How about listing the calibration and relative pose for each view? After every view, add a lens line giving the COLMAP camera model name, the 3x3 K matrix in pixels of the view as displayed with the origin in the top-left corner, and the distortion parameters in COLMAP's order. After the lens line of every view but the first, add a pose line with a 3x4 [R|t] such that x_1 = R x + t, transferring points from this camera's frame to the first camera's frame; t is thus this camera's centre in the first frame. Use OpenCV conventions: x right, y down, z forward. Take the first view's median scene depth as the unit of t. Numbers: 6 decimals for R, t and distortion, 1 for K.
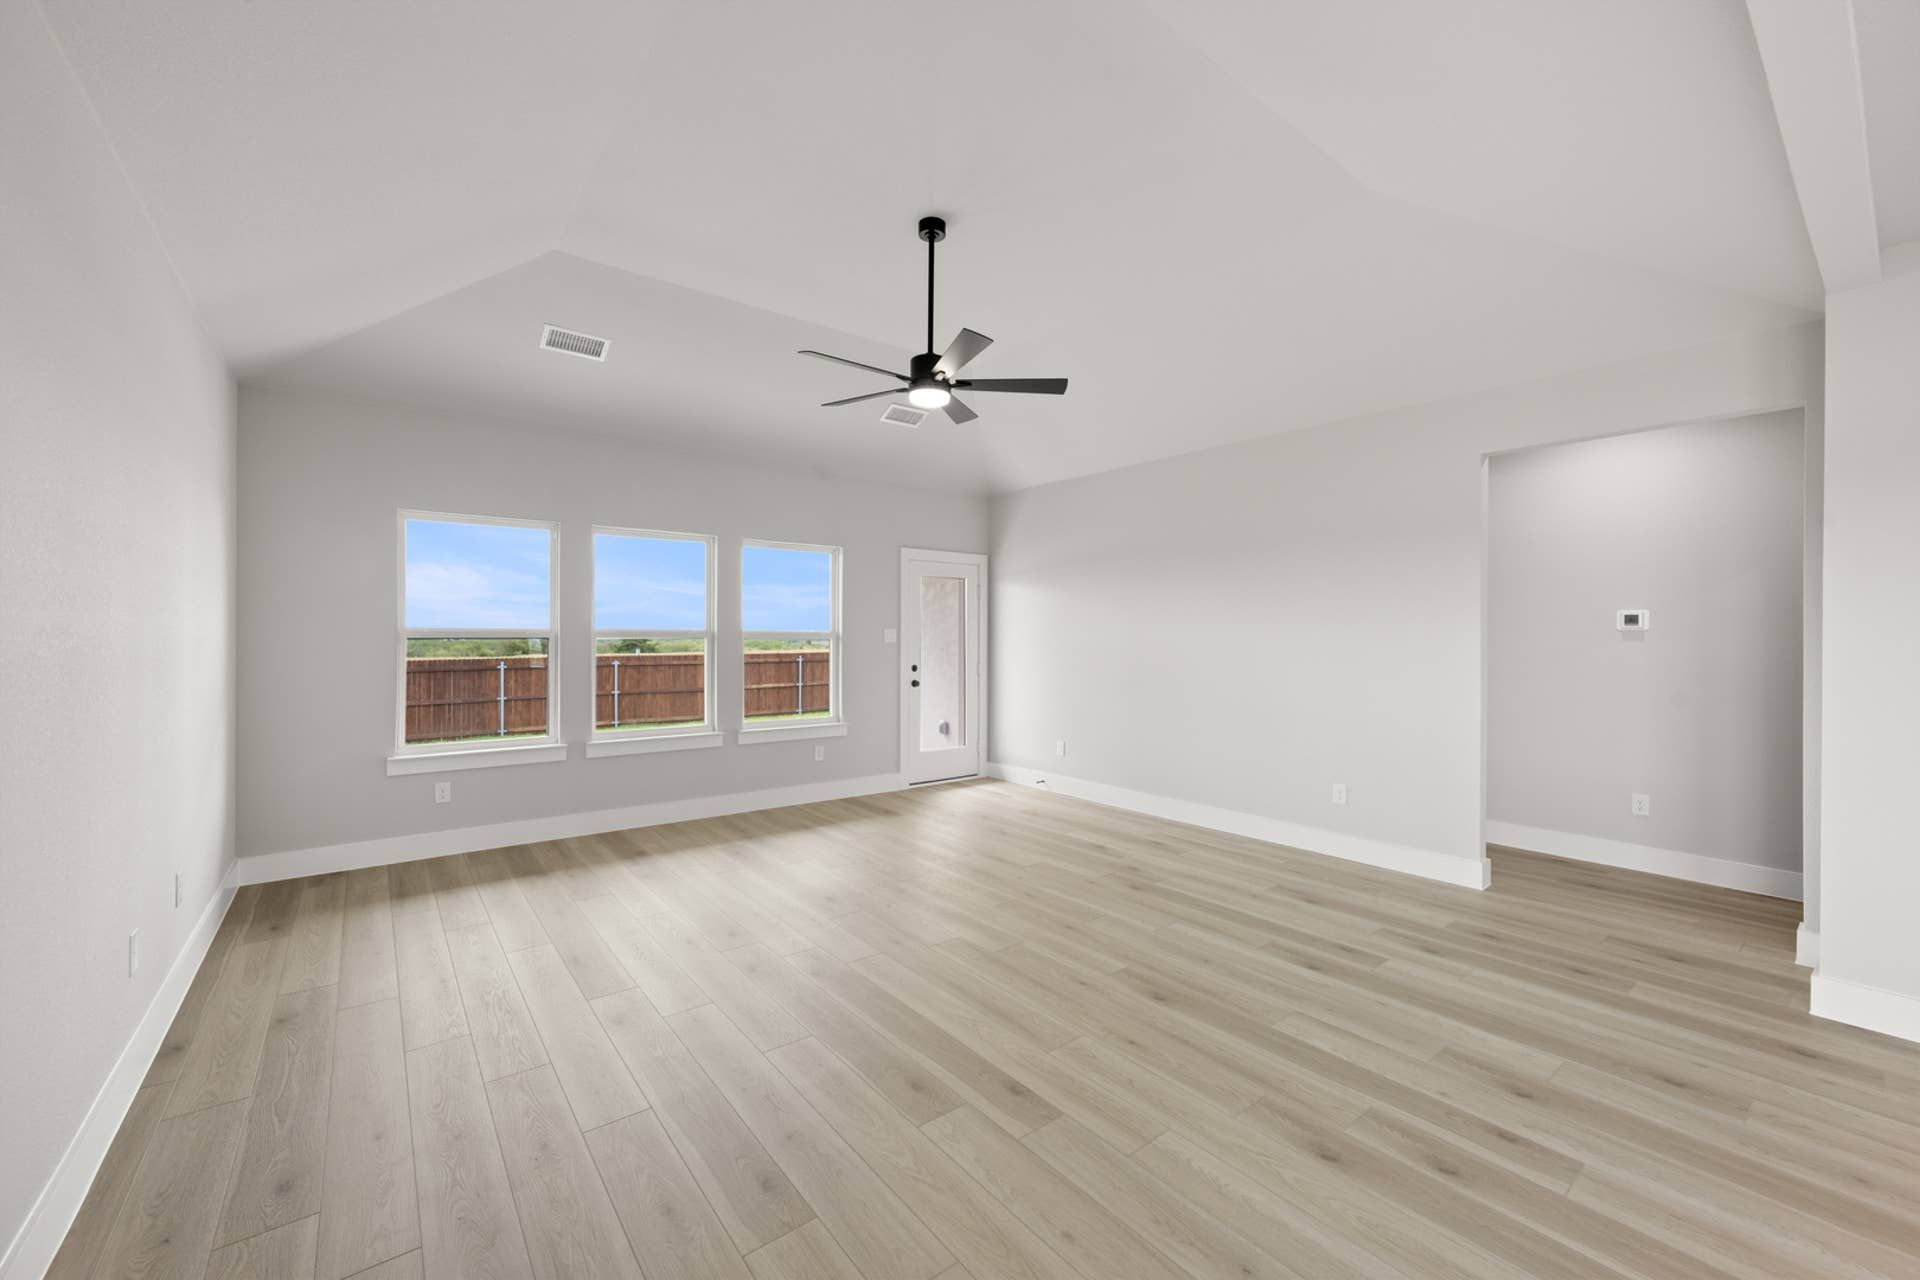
lens RADIAL K [[755.1, 0, 965.0], [0, 755.1, 635.4], [0, 0, 1]] dist [0.000998, 0.000153]
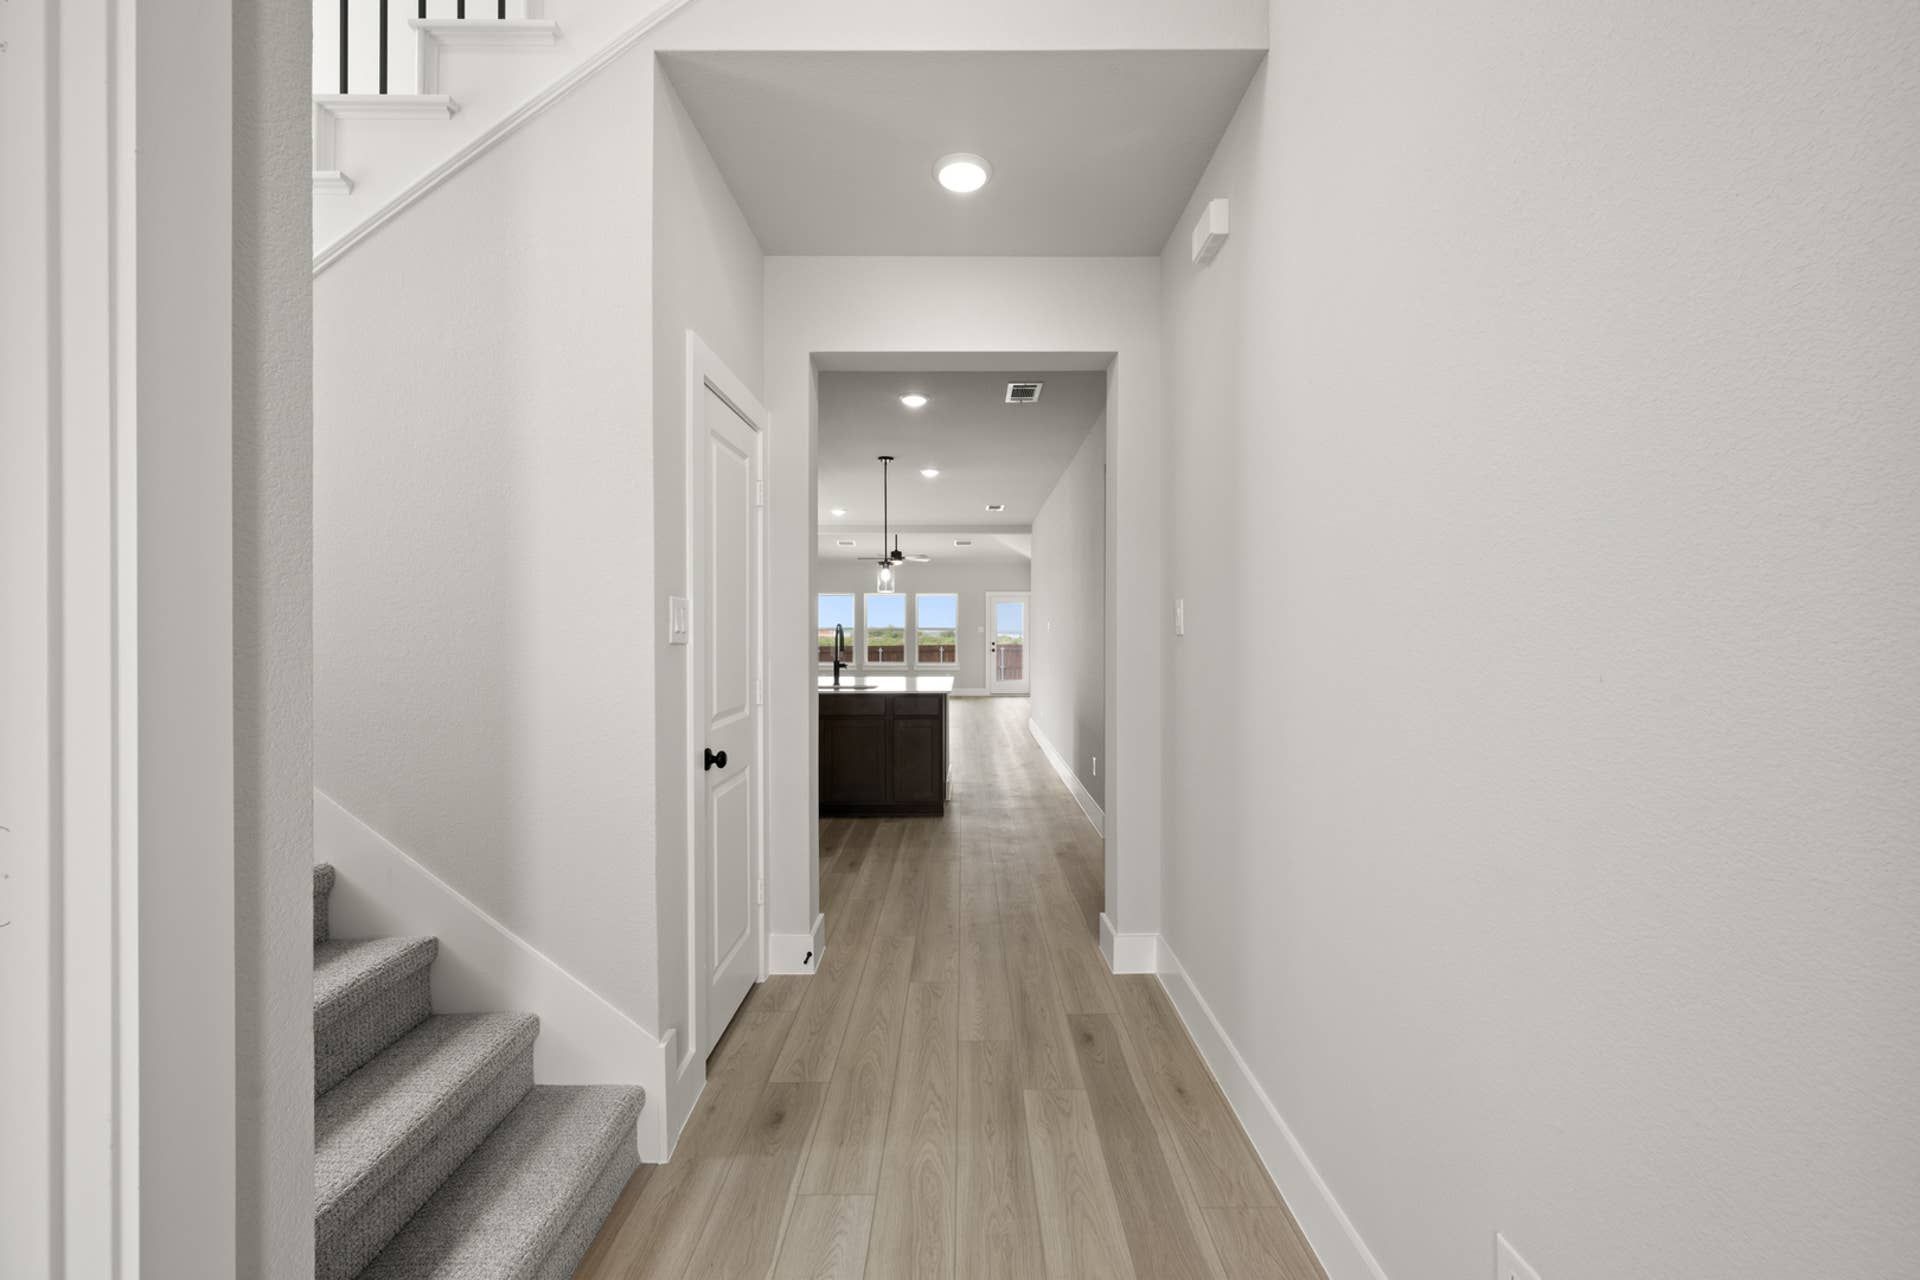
lens RADIAL K [[755.1, 0, 965.0], [0, 755.1, 635.4], [0, 0, 1]] dist [0.000998, 0.000153]
pose [[0.787724, -0.000519, -0.616028, 2.087280], [0.001772, 0.999997, 0.001423, 0.024319], [0.616026, -0.002213, 0.787723, -1.391136]]
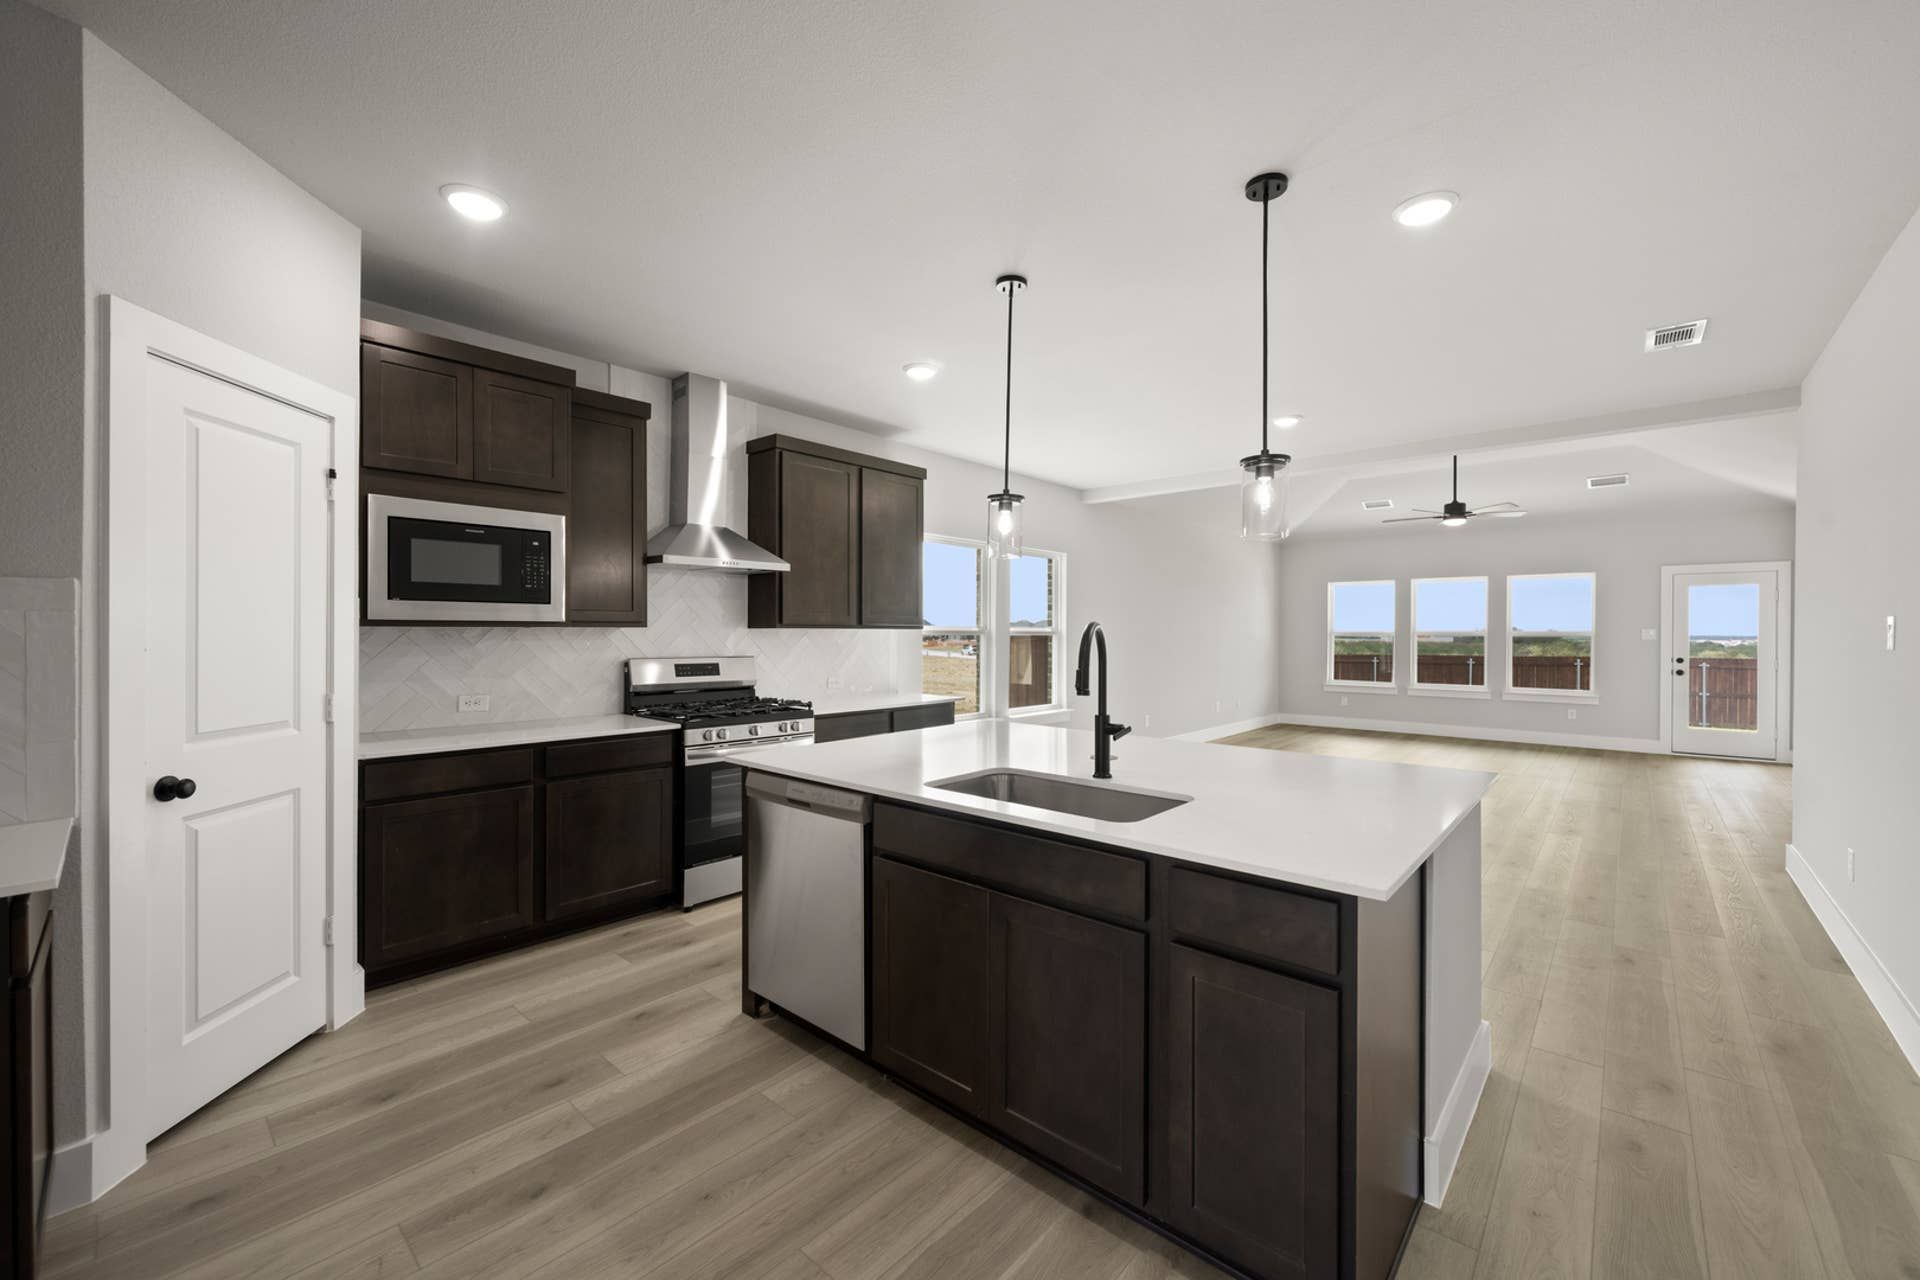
lens RADIAL K [[755.1, 0, 965.0], [0, 755.1, 635.4], [0, 0, 1]] dist [0.000998, 0.000153]
pose [[0.180894, -0.002194, -0.983500, 1.565722], [-0.003616, 0.999989, -0.002895, 0.016947], [0.983496, 0.004080, 0.180884, -0.646045]]
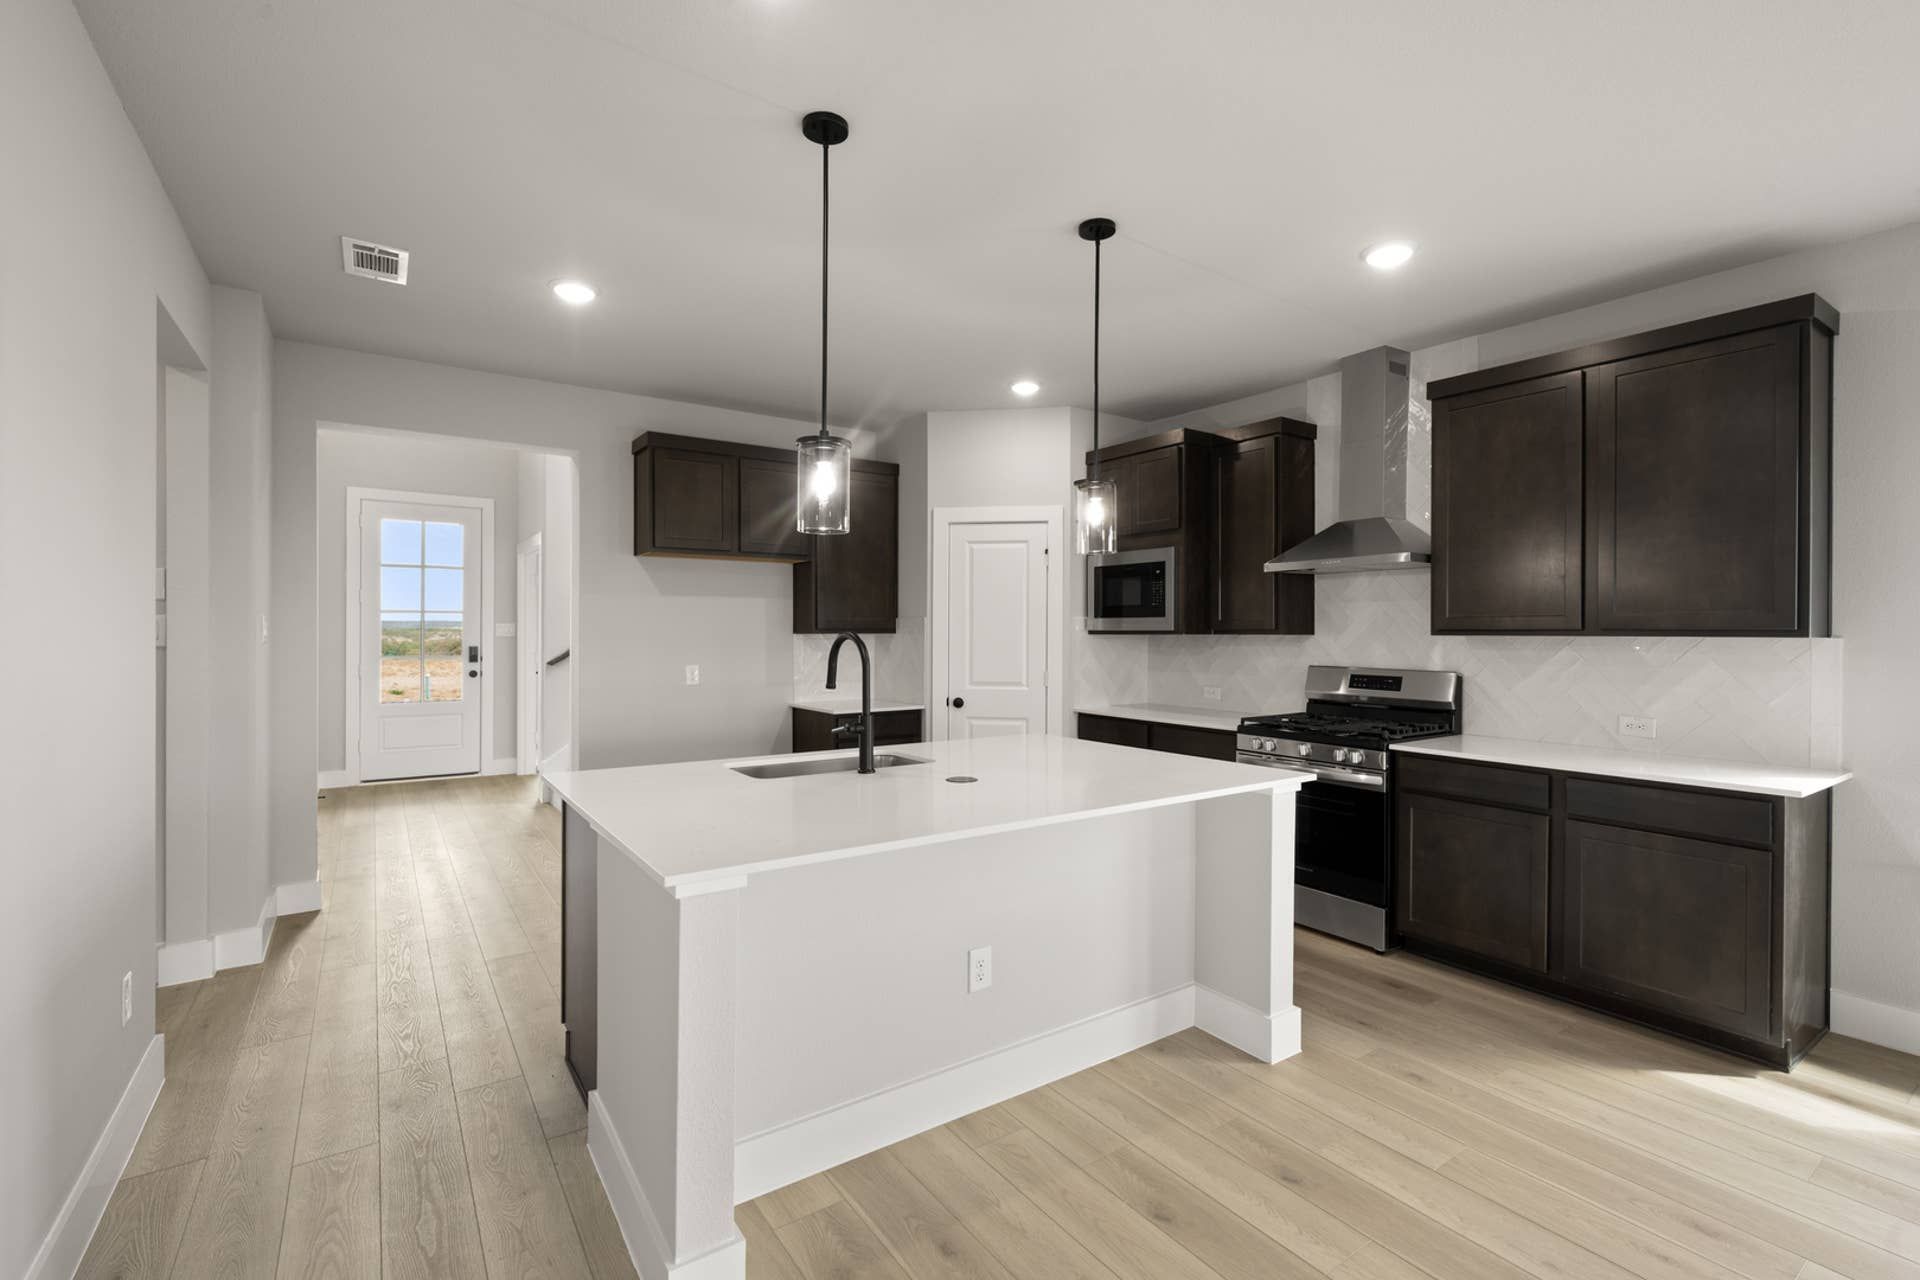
lens RADIAL K [[852.8, 0, 967.3], [0, 852.8, 635.7], [0, 0, 1]] dist [0.001582, 0.000415]
pose [[-0.998337, -0.010390, 0.056699, 0.926306], [-0.010013, 0.999926, 0.006938, 0.003898], [-0.056767, 0.006359, -0.998367, 0.223282]]
